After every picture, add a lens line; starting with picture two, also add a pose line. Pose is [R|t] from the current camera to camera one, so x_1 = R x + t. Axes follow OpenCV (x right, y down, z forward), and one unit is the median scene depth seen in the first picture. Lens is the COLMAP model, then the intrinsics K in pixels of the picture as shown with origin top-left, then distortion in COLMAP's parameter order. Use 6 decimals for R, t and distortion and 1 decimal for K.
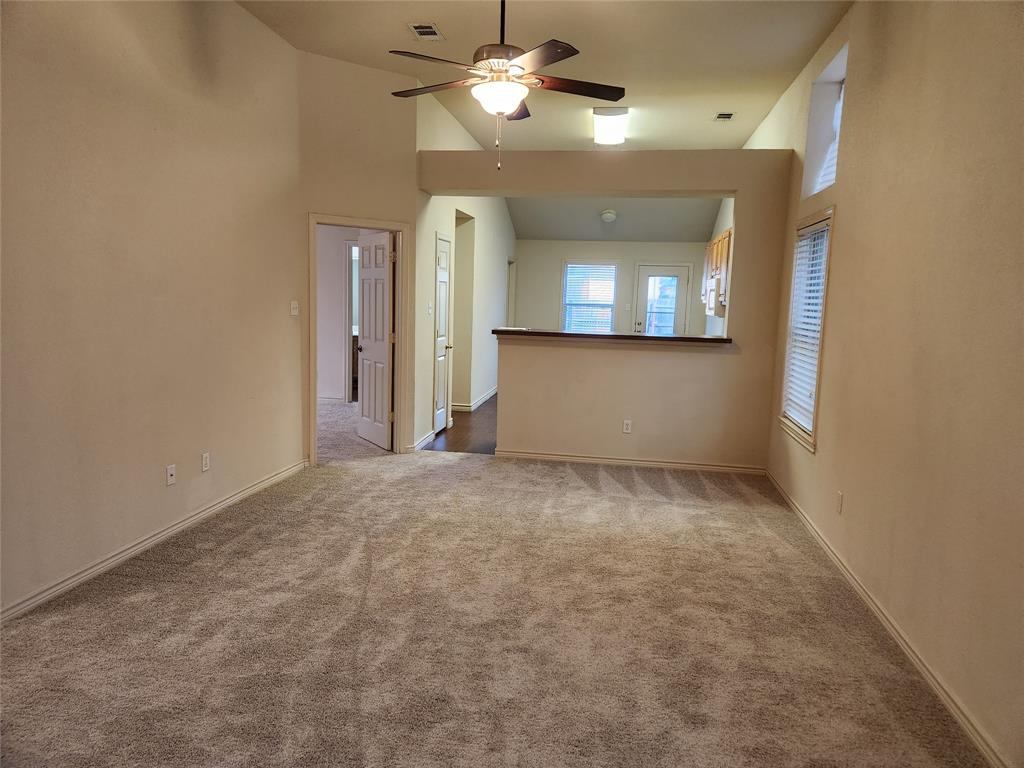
lens RADIAL K [[678.8, 0, 512.2], [0, 678.8, 384.1], [0, 0, 1]] dist [0.005292, -0.000851]
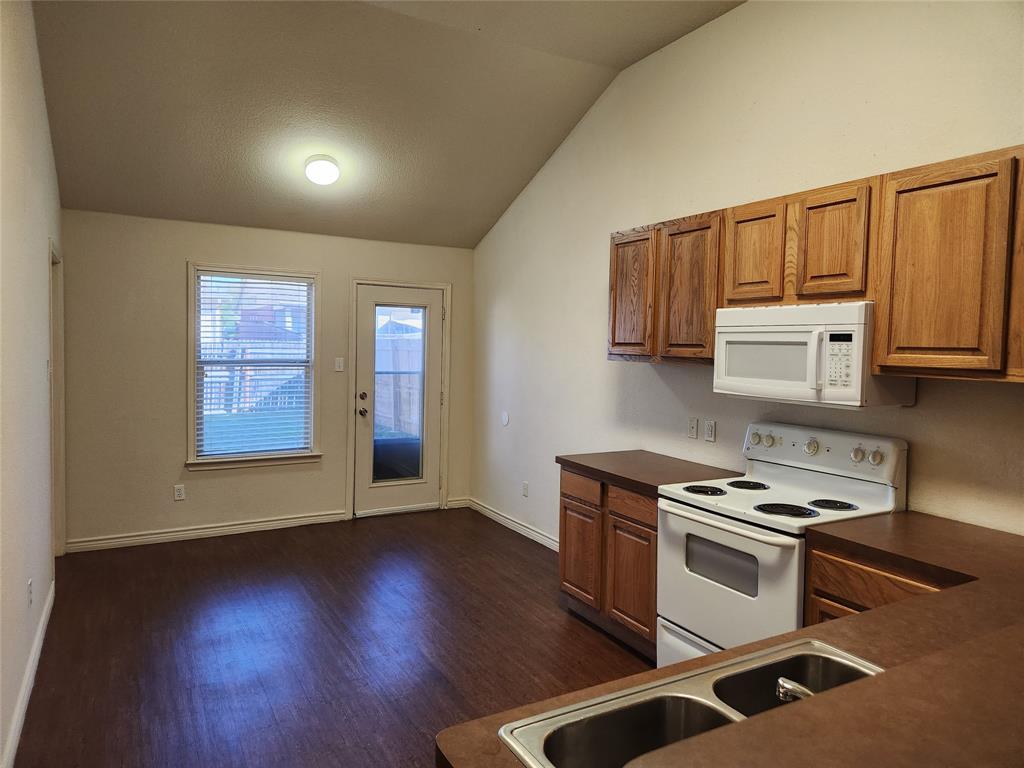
lens RADIAL K [[678.8, 0, 513.9], [0, 678.8, 379.6], [0, 0, 1]] dist [0.005292, -0.000851]
pose [[0.778763, -0.039300, 0.626086, -0.046343], [0.080709, 0.996018, -0.037869, -0.072240], [-0.622105, 0.080022, 0.778834, 0.524731]]
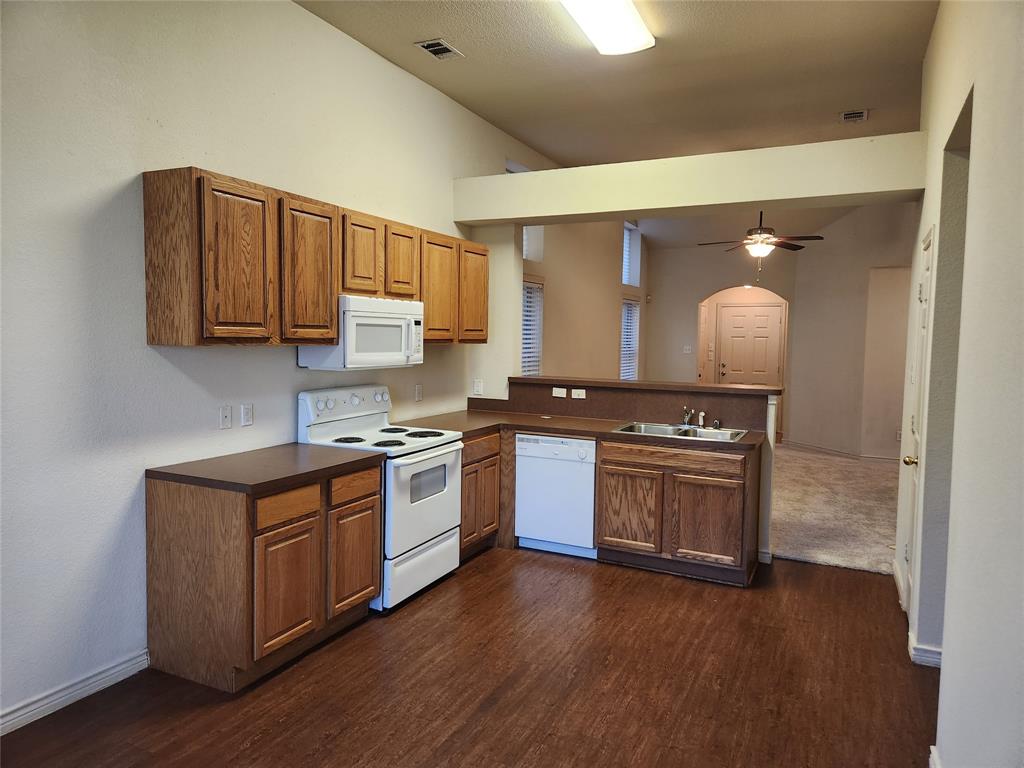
lens RADIAL K [[678.8, 0, 513.0], [0, 678.8, 384.5], [0, 0, 1]] dist [0.005292, -0.000851]
pose [[-0.964363, -0.059933, 0.257705, 0.035123], [-0.005633, 0.978436, 0.206471, -0.131754], [-0.264522, 0.197662, -0.943906, 0.988613]]
